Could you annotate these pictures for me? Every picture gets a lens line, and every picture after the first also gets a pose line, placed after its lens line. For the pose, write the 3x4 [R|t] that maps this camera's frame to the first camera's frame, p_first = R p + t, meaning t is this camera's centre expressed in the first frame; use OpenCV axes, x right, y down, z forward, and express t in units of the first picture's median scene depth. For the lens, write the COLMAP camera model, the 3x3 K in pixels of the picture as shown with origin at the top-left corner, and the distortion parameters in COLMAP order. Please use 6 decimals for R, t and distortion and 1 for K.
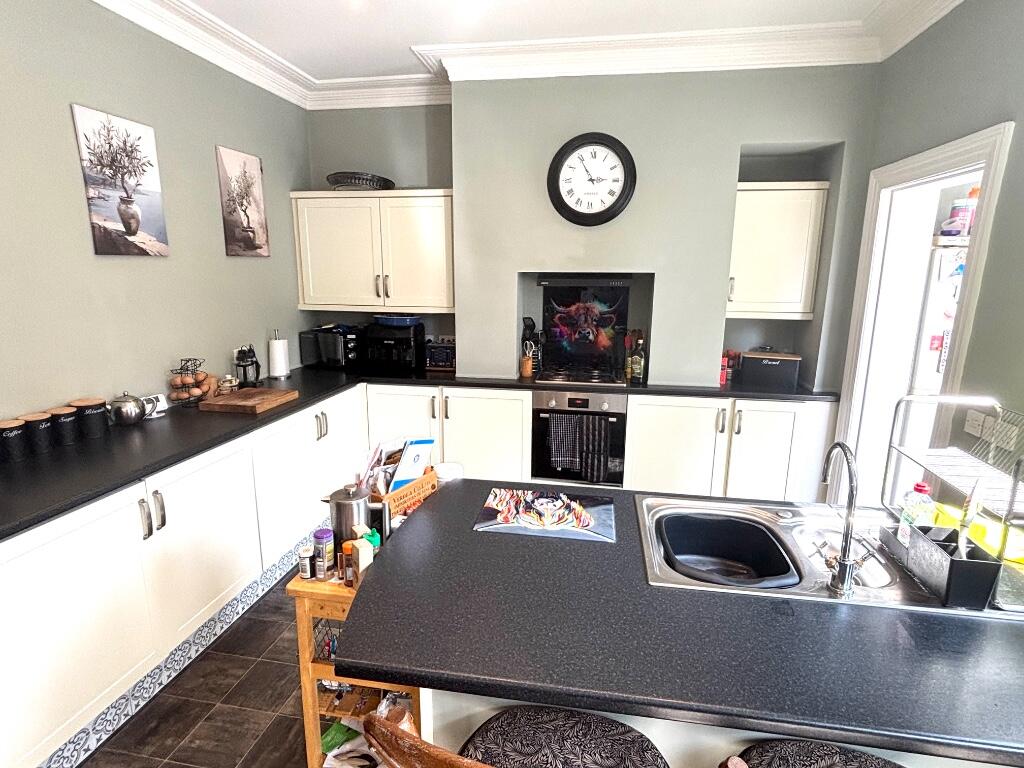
lens RADIAL K [[544.3, 0, 507.2], [0, 544.3, 387.9], [0, 0, 1]] dist [0.003870, 0.000474]
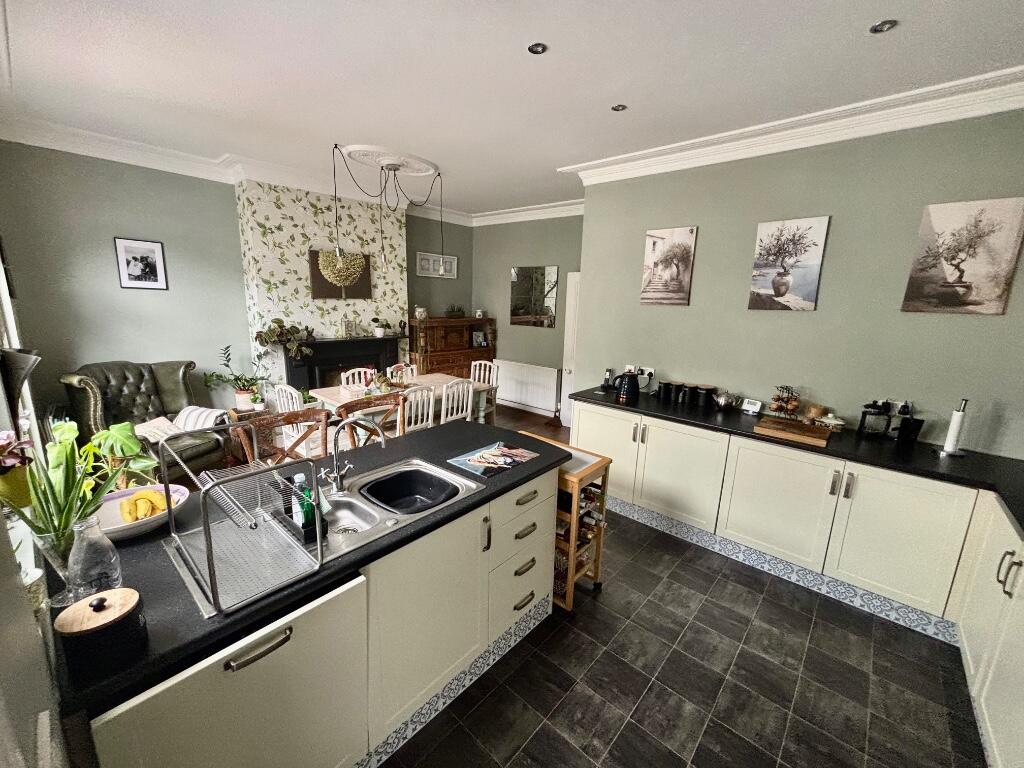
lens RADIAL K [[417.4, 0, 511.2], [0, 417.4, 386.5], [0, 0, 1]] dist [0.006527, 0.000614]
pose [[-0.525802, 0.155296, -0.836311, 0.691247], [-0.216650, 0.926317, 0.308221, -0.242320], [0.822554, 0.343250, -0.453414, 0.984420]]
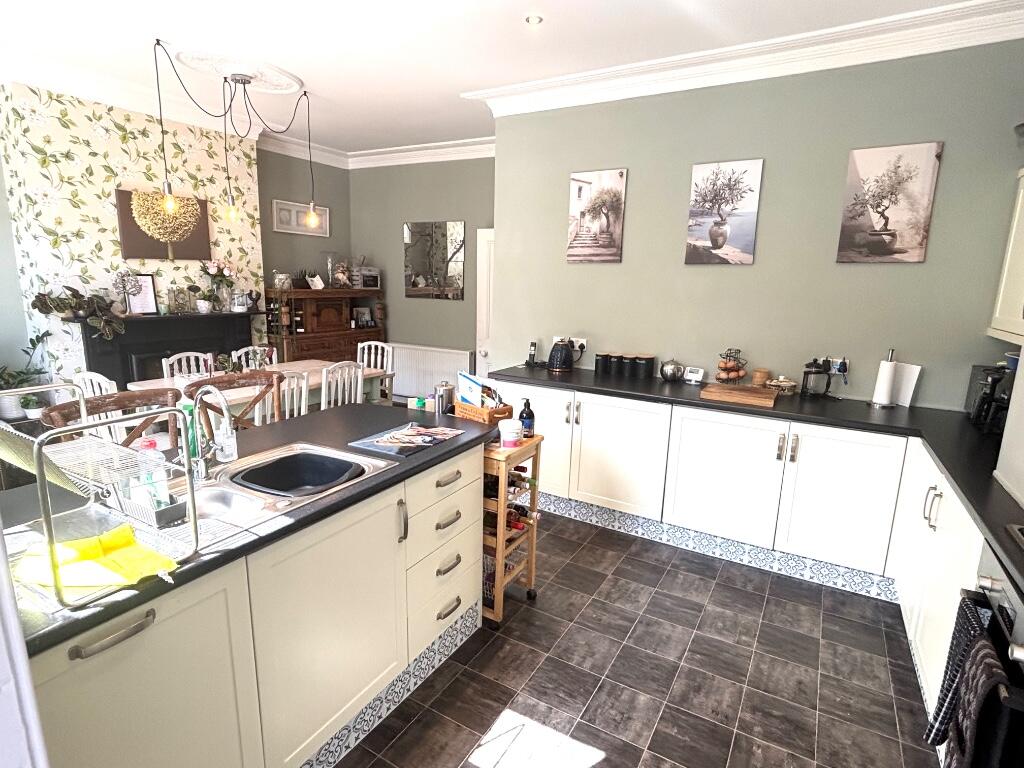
lens RADIAL K [[544.3, 0, 507.2], [0, 544.3, 387.9], [0, 0, 1]] dist [0.003870, 0.000474]
pose [[-0.352810, 0.169116, -0.920285, 0.767015], [-0.230177, 0.937622, 0.260545, -0.187326], [0.906942, 0.303752, -0.291876, 1.009107]]
